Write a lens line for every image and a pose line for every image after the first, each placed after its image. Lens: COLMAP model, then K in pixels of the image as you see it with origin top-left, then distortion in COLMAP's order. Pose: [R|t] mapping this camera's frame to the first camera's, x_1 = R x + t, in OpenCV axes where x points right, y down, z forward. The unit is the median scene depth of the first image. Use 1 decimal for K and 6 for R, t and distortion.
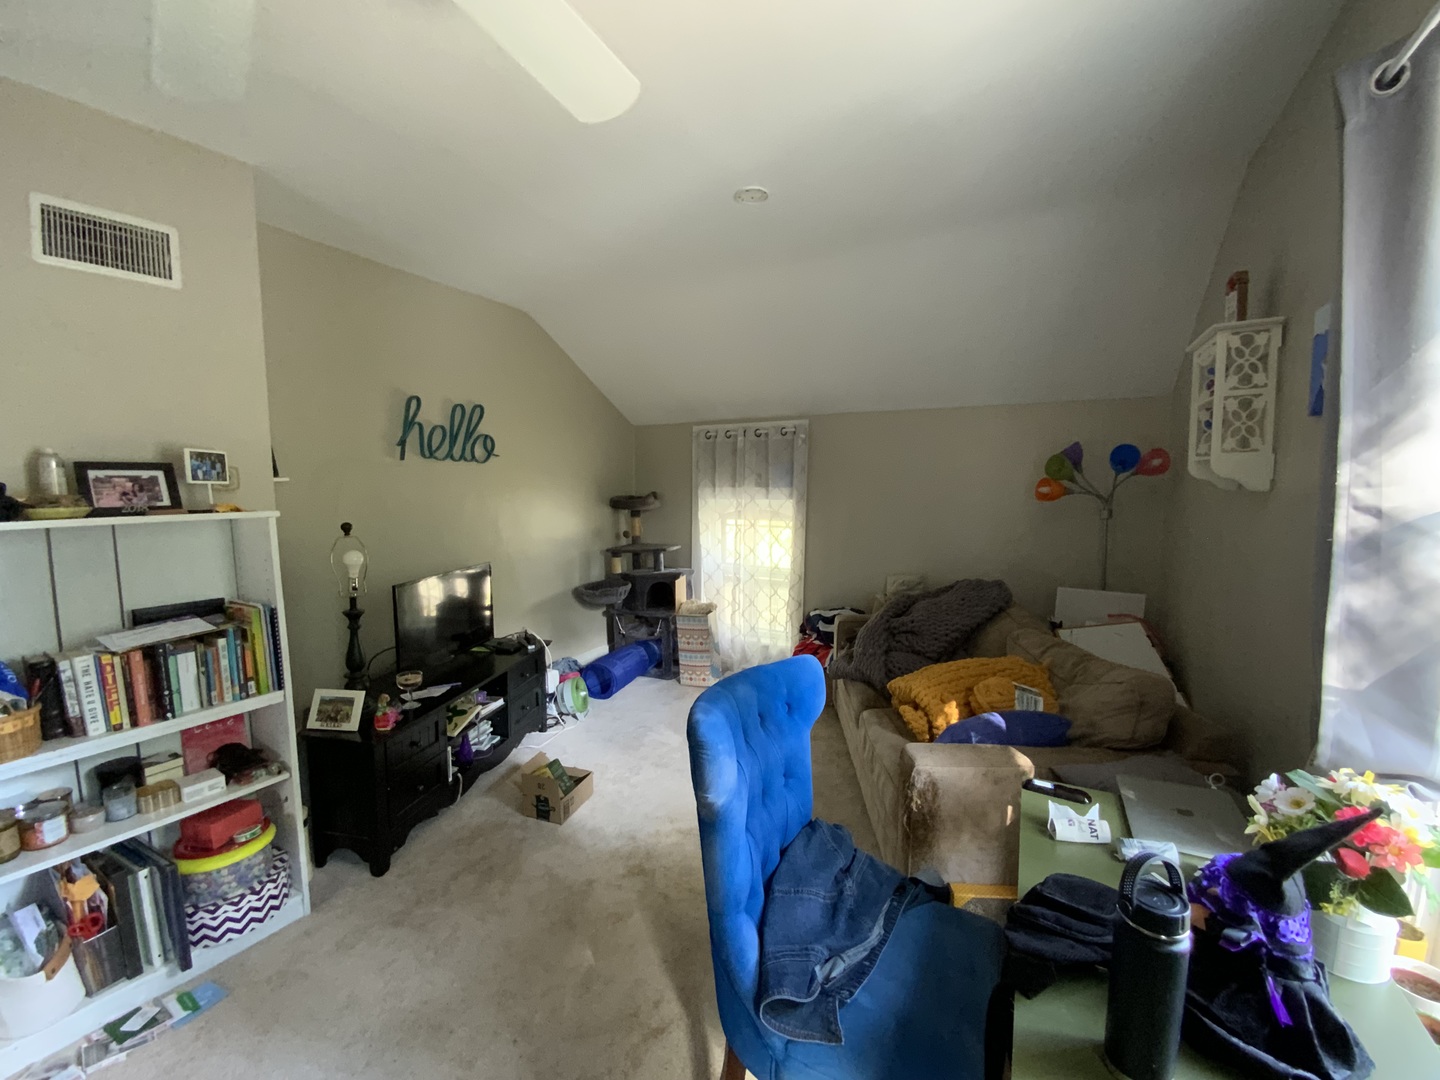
lens RADIAL K [[568.4, 0, 720.0], [0, 568.4, 540.0], [0, 0, 1]] dist [0.013391, -0.017542]
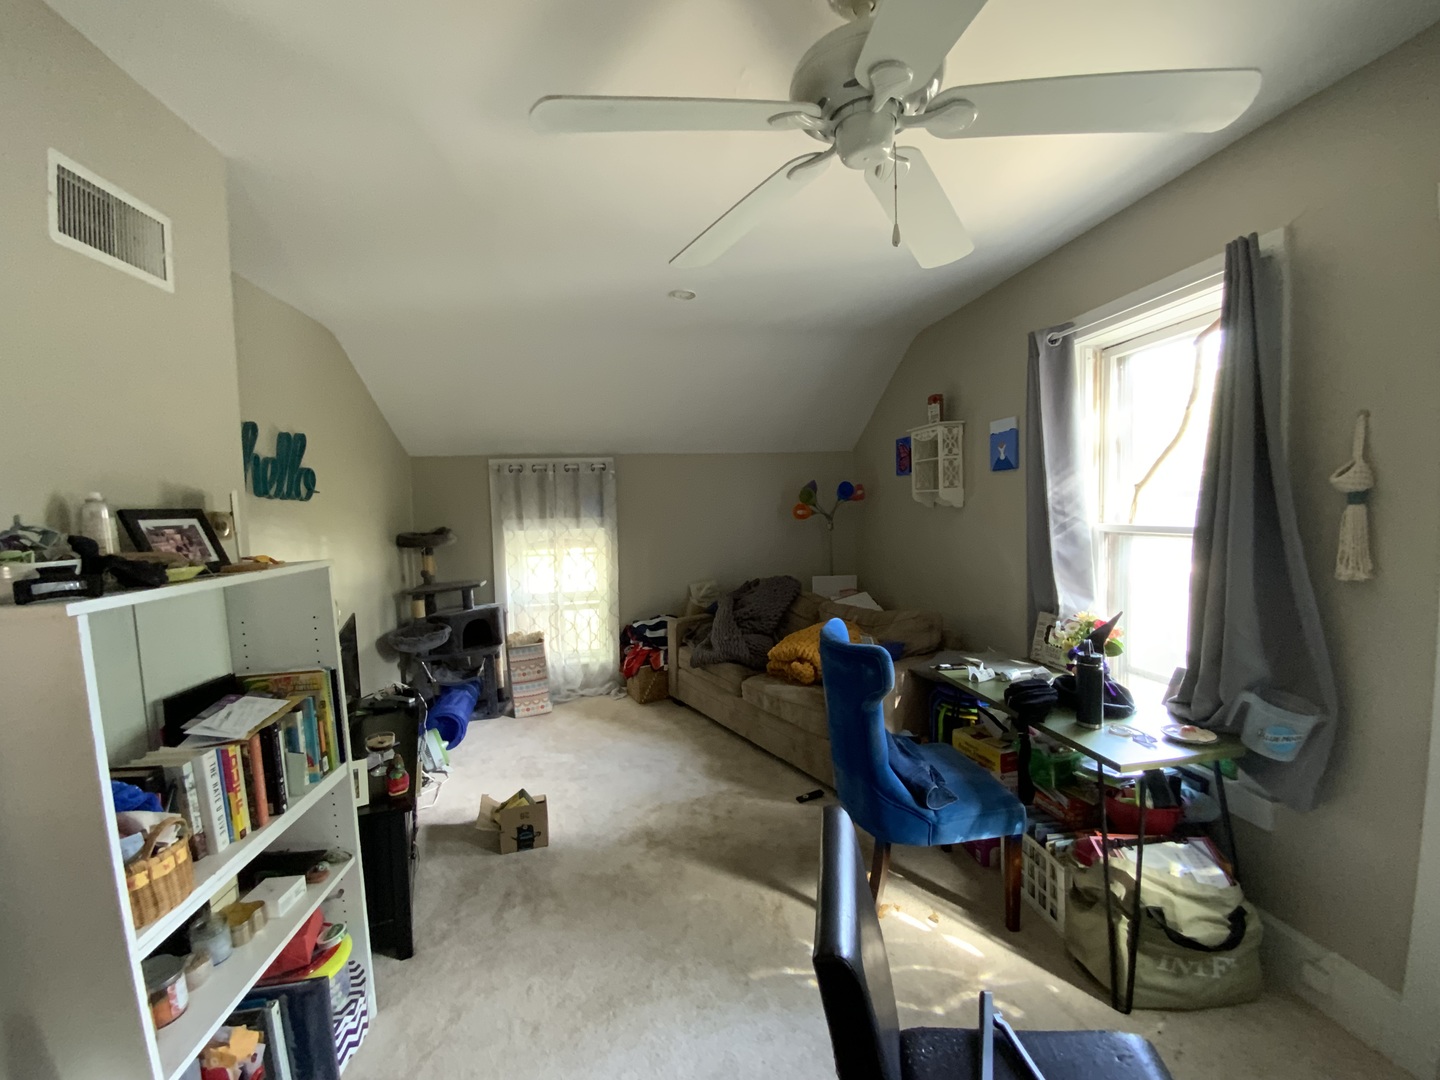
lens RADIAL K [[568.4, 0, 720.0], [0, 568.4, 540.0], [0, 0, 1]] dist [0.013391, -0.017542]
pose [[0.799336, -0.061296, 0.597750, -0.518881], [0.091274, 0.995626, -0.019960, -0.004997], [-0.593912, 0.070514, 0.801434, -0.048892]]
